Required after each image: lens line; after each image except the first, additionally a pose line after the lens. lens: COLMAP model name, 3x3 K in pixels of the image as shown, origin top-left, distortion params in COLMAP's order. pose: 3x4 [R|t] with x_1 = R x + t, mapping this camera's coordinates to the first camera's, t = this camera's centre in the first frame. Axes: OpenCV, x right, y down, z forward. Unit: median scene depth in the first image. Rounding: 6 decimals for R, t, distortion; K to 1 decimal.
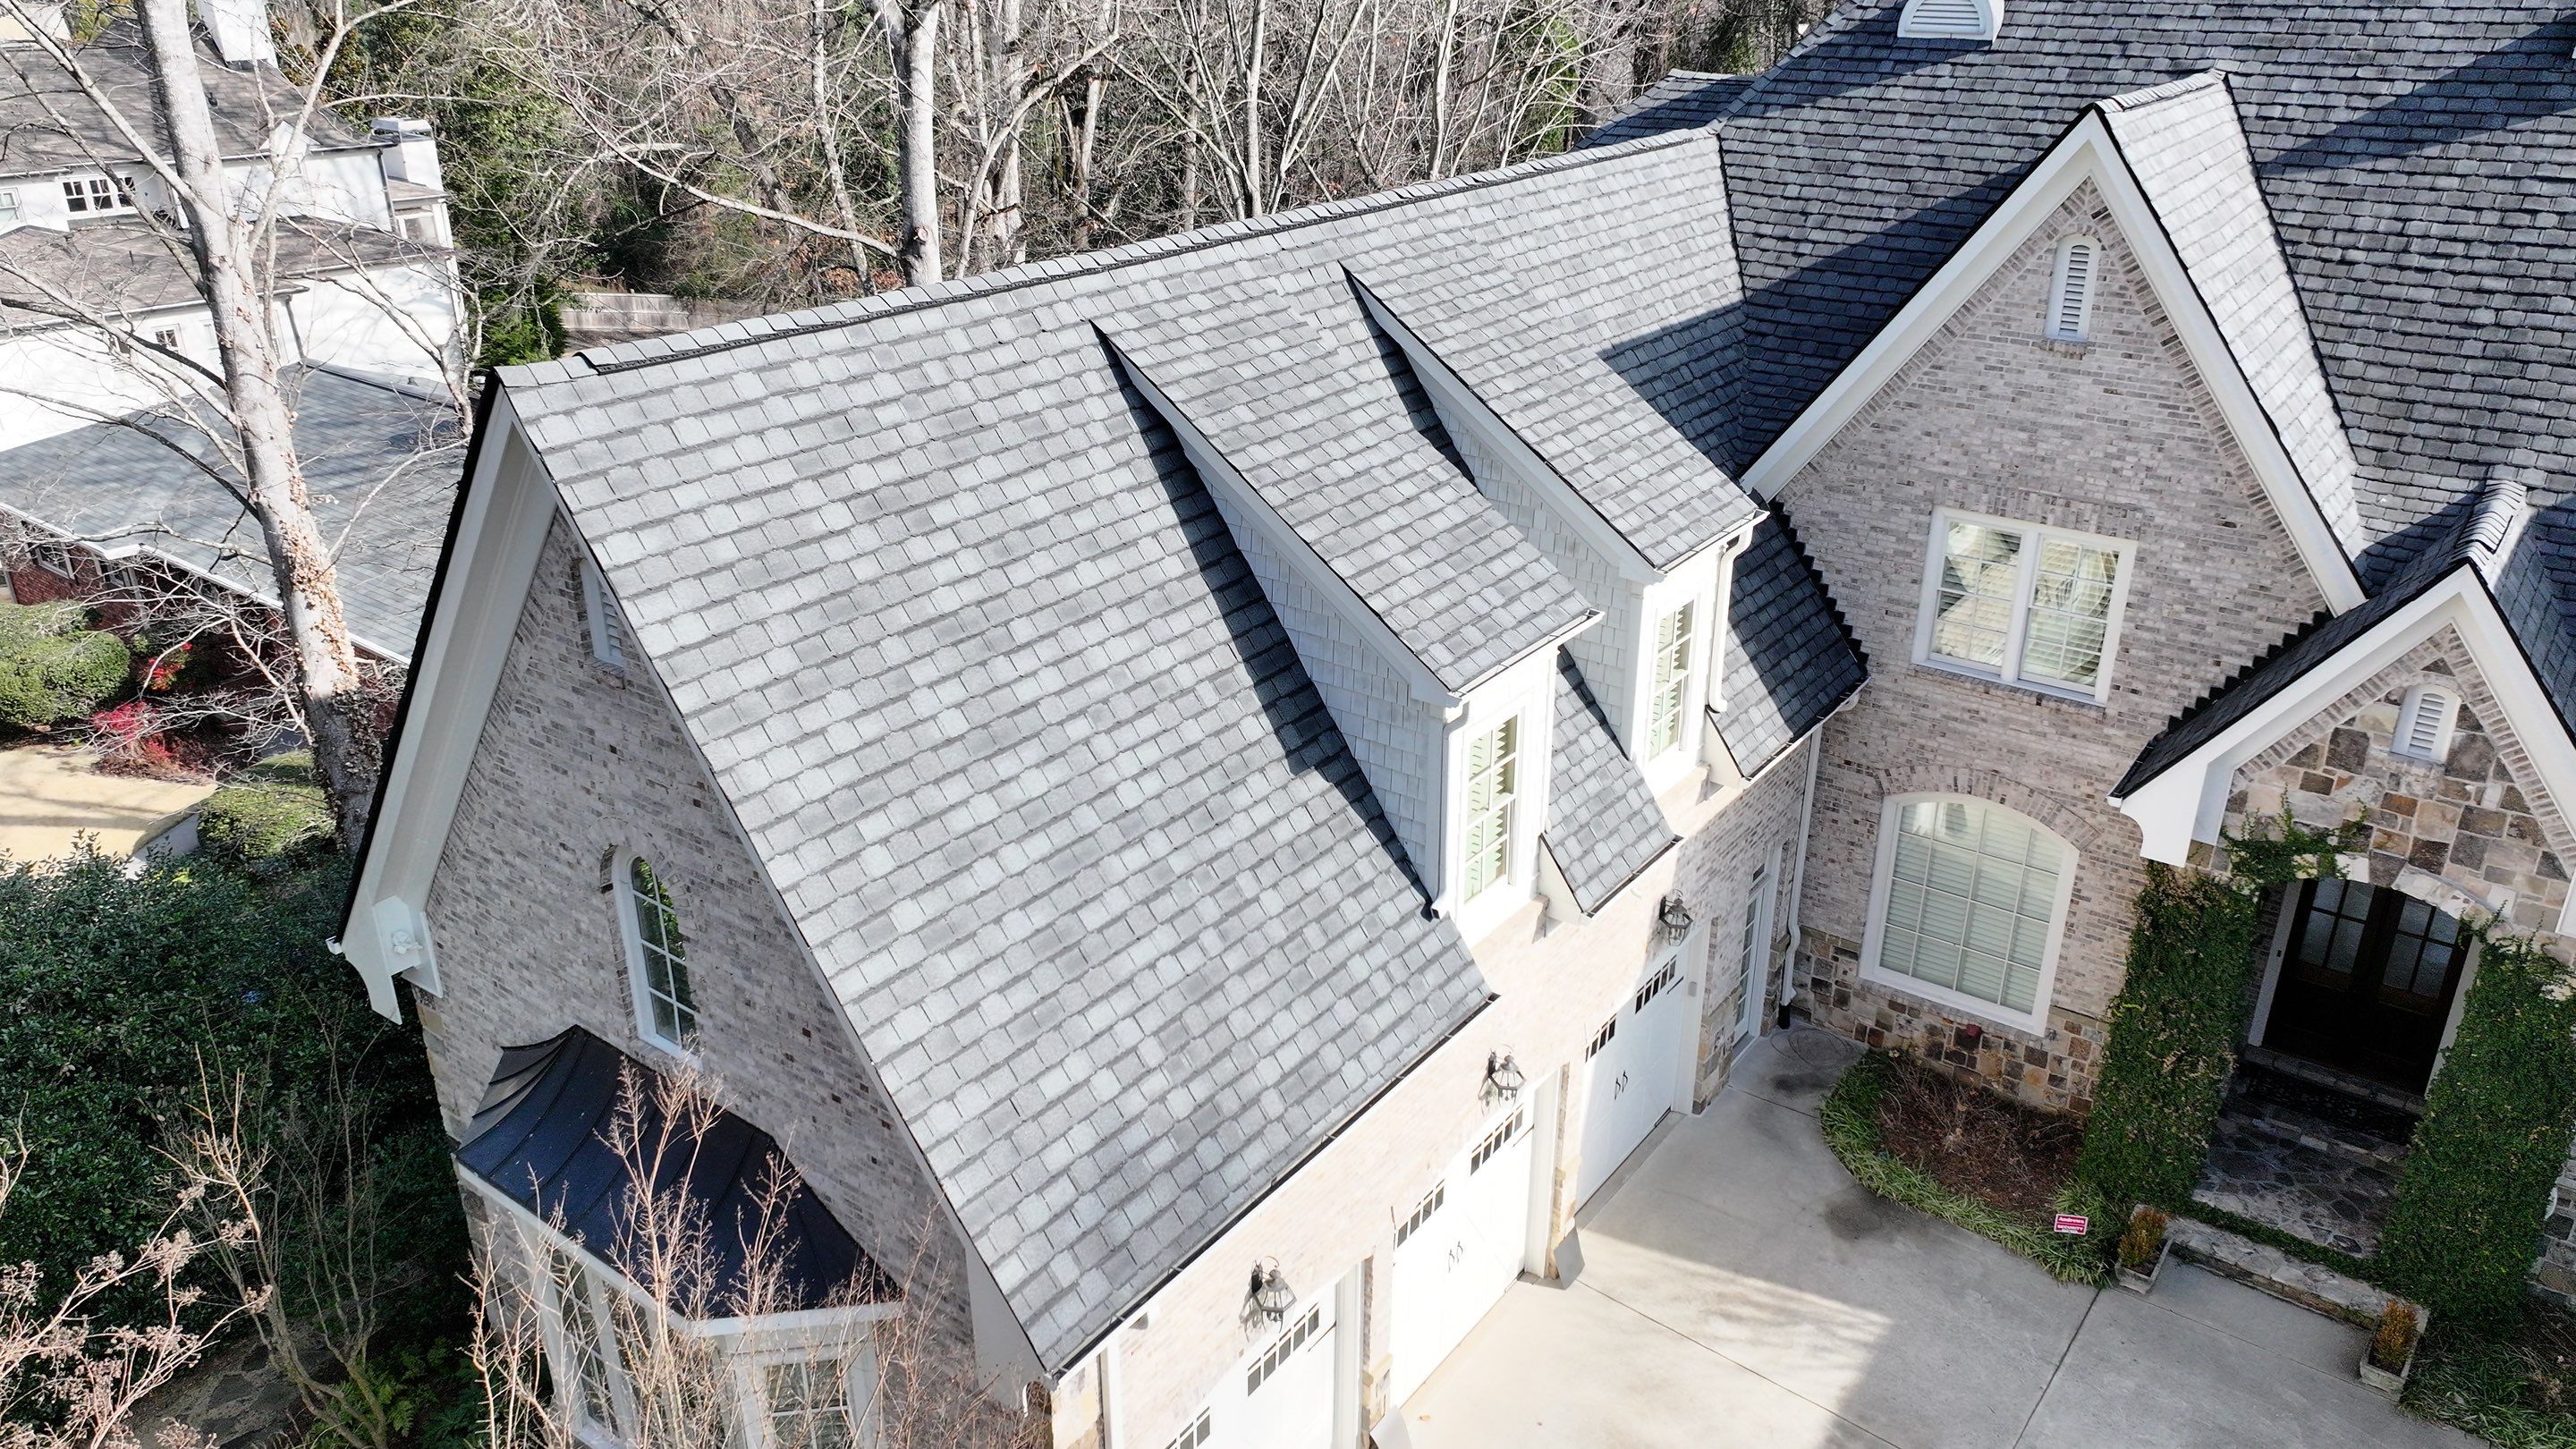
lens RADIAL K [[1788.9, 0, 1295.0], [0, 1788.9, 707.9], [0, 0, 1]] dist [0.023085, 0.001679]
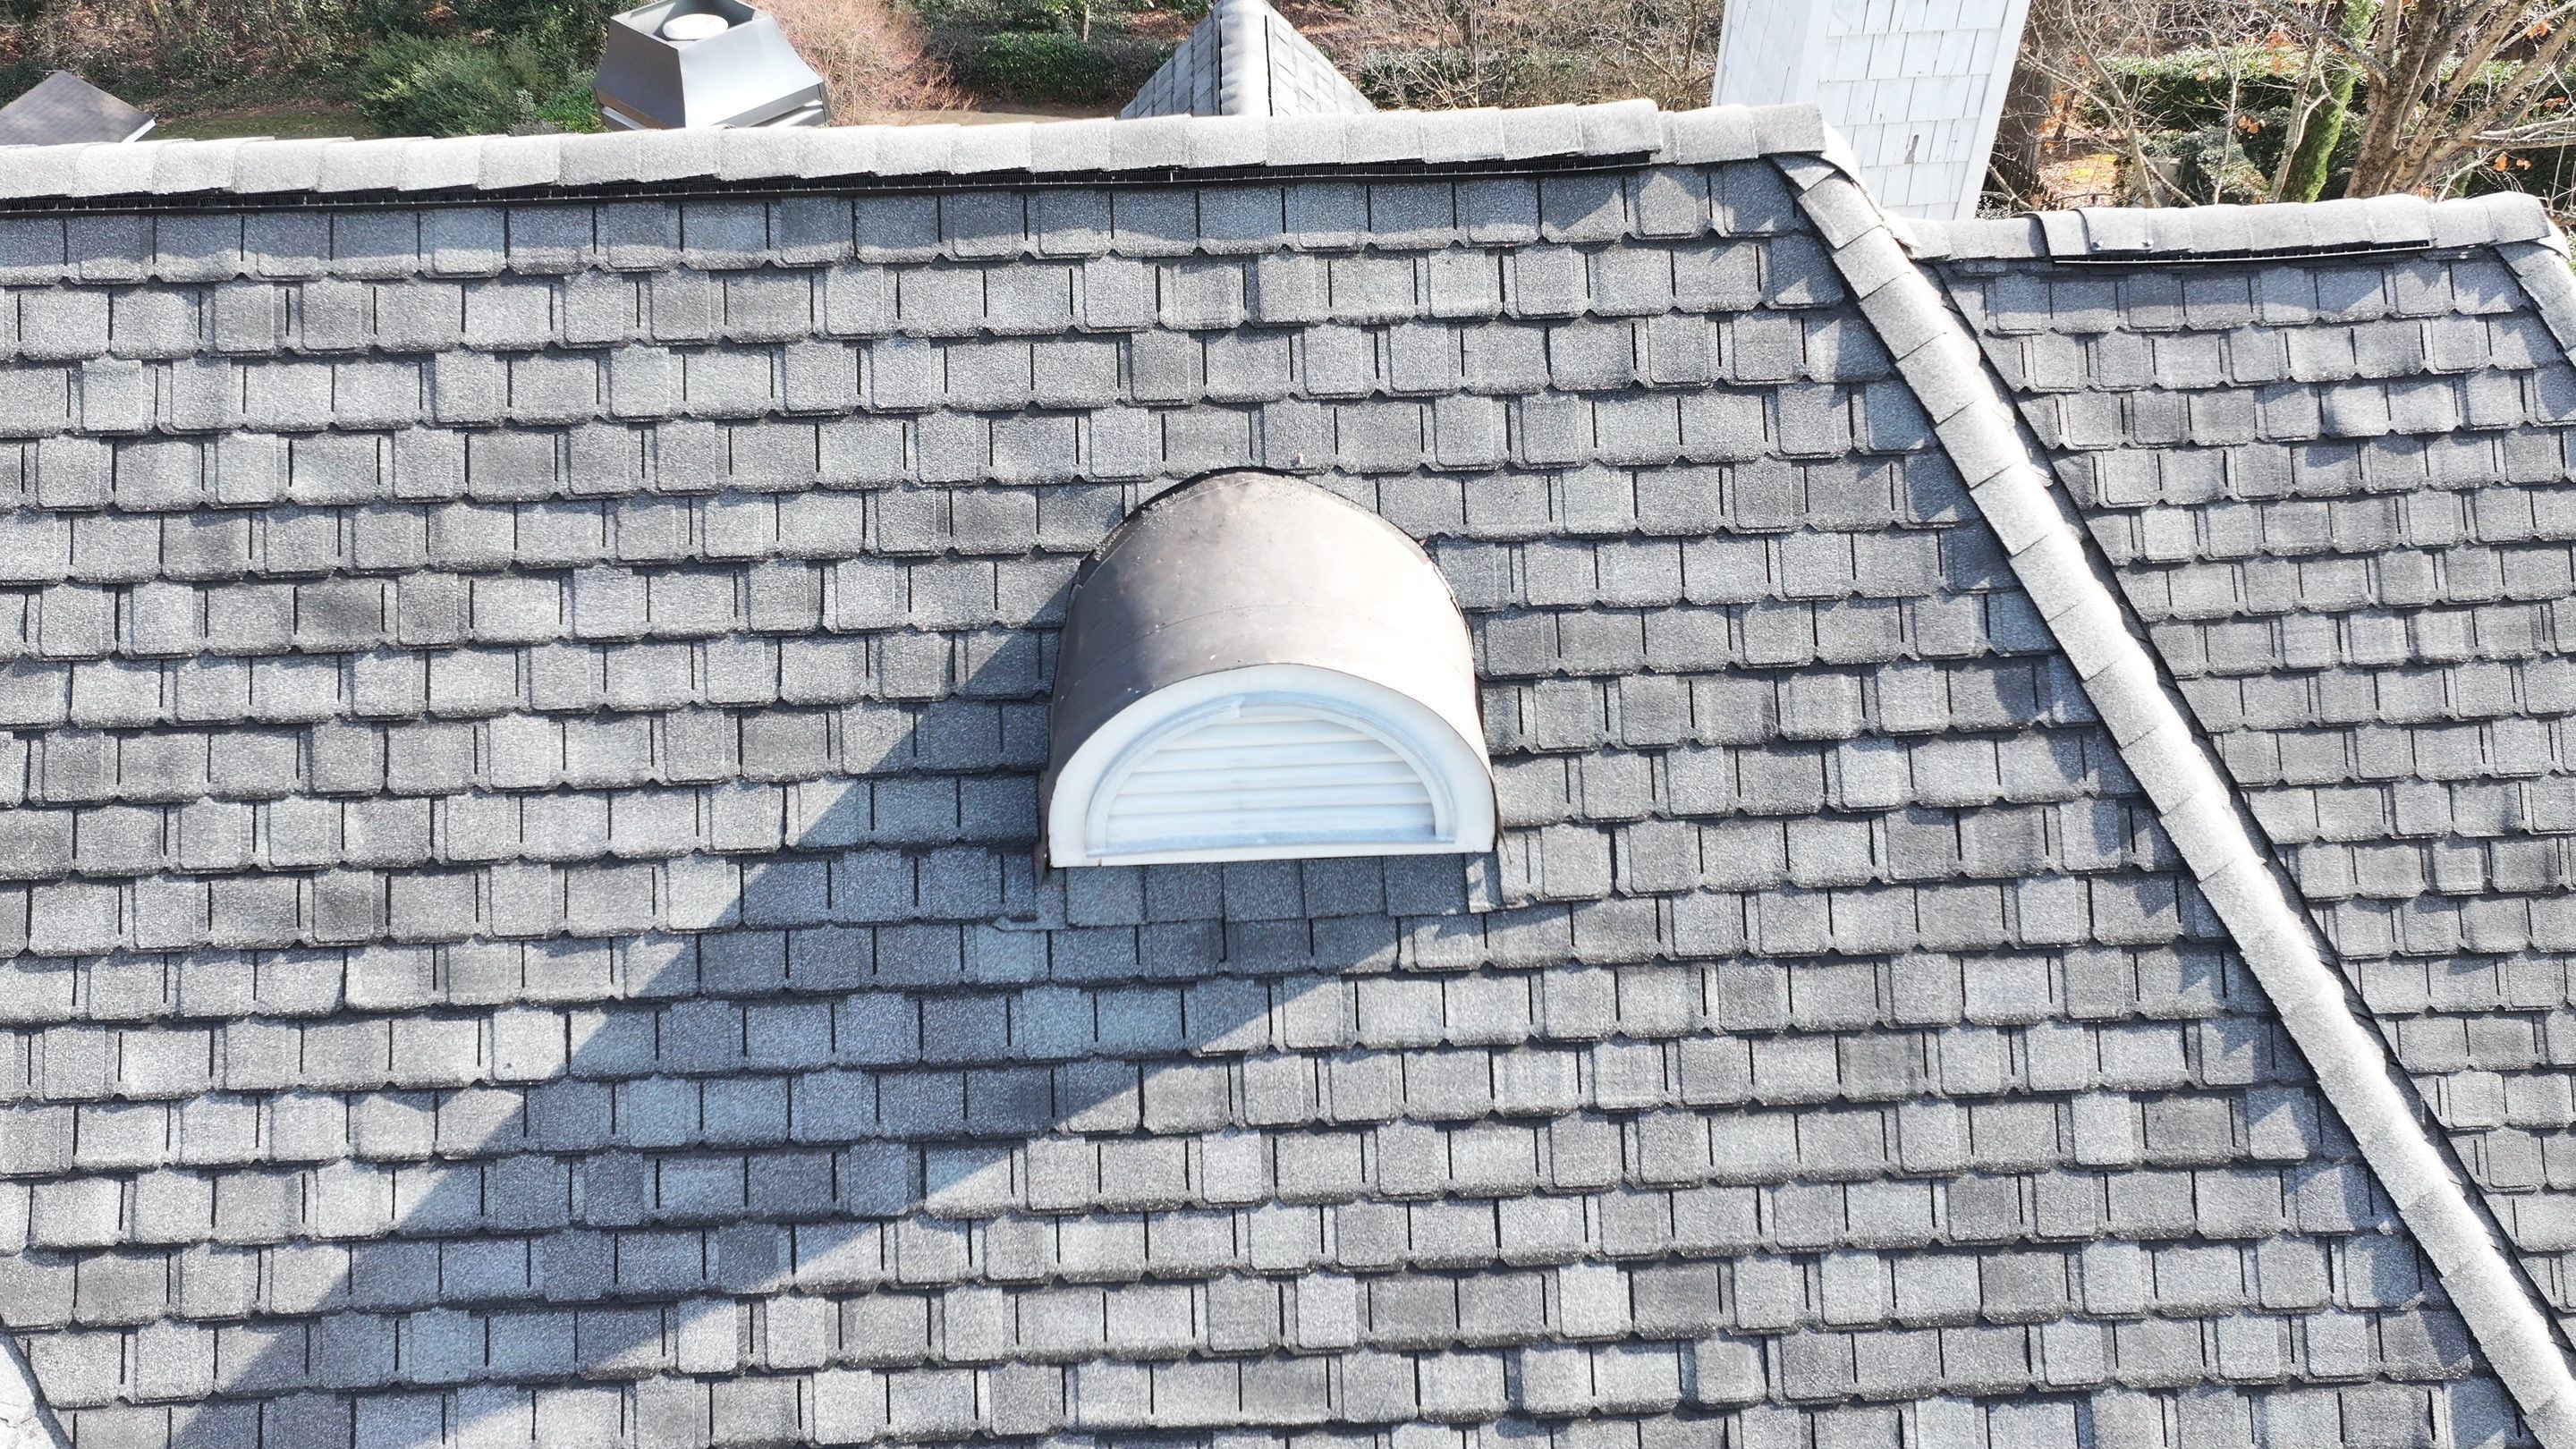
lens RADIAL K [[1788.9, 0, 1295.5], [0, 1788.9, 733.2], [0, 0, 1]] dist [0.023085, 0.001679]
pose [[0.786807, -0.426856, 0.445789, 0.613140], [0.267460, 0.886745, 0.377025, -0.452339], [-0.556237, -0.177416, 0.811864, 0.762805]]
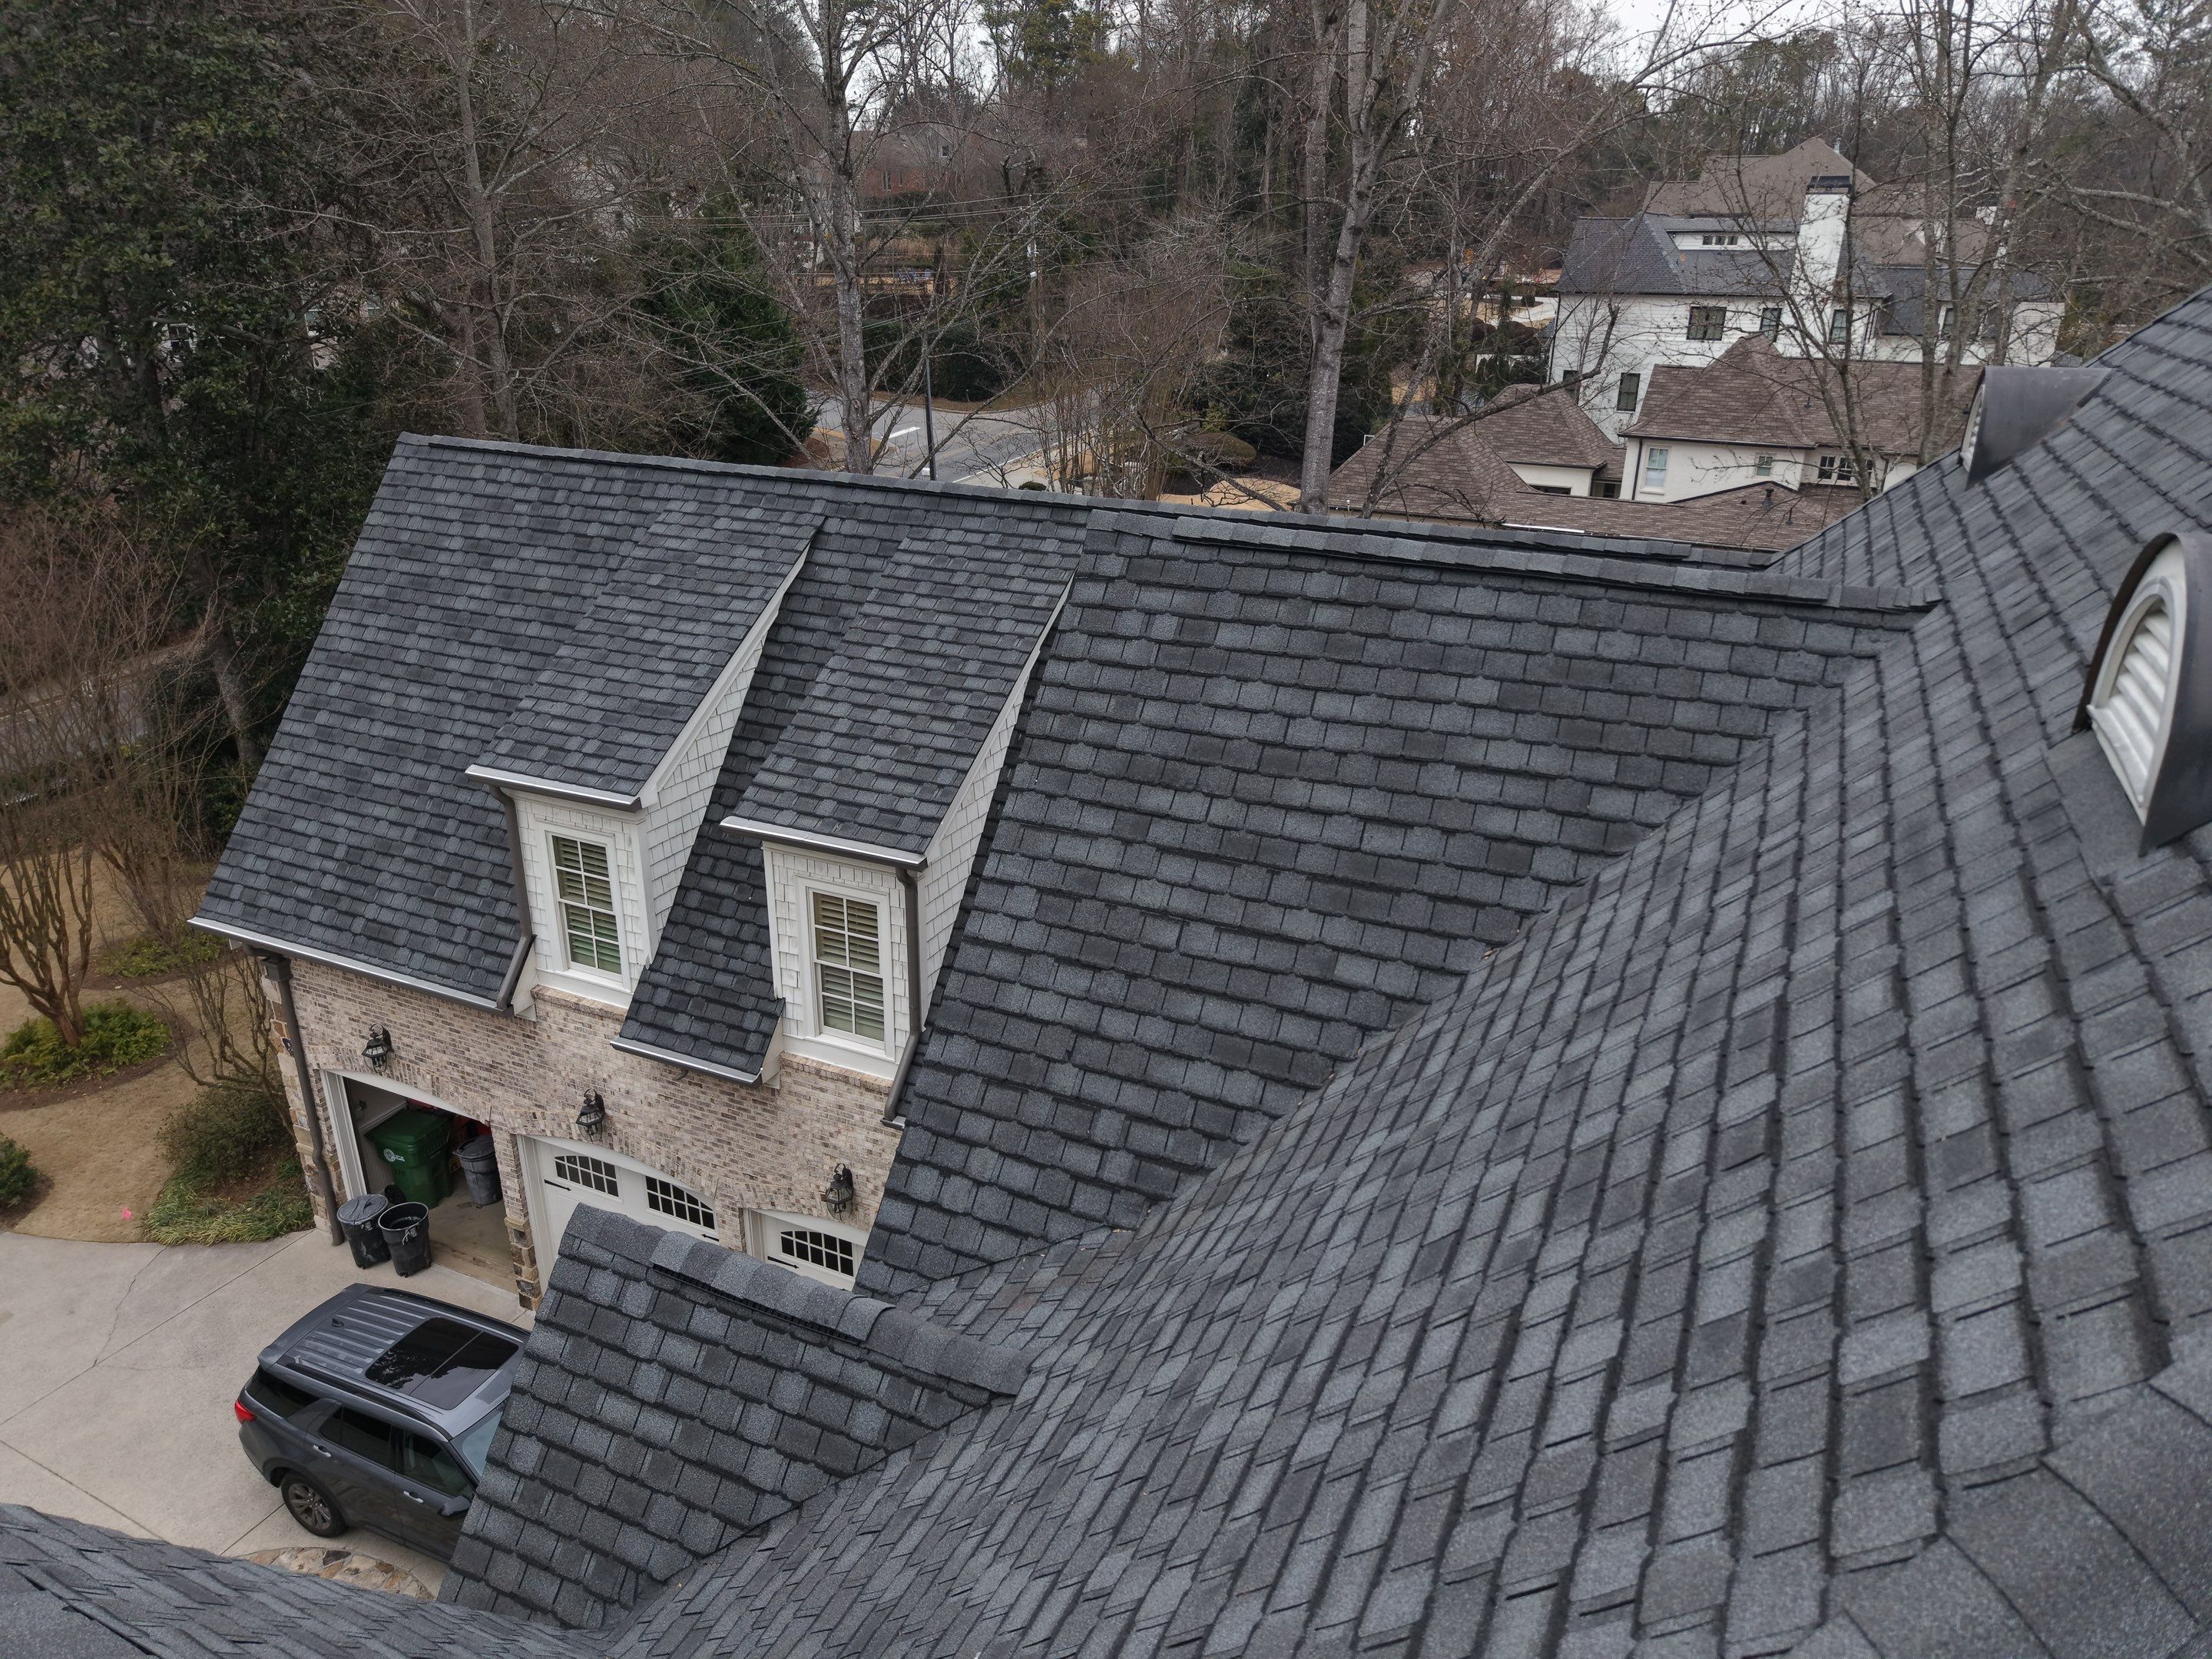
lens RADIAL K [[1484.7, 0, 1105.5], [0, 1484.7, 829.9], [0, 0, 1]] dist [0.008915, -0.000967]
pose [[0.195613, 0.360540, -0.912001, 0.898408], [-0.407432, 0.875788, 0.258835, -0.332474], [0.892040, 0.320947, 0.318211, 0.756398]]
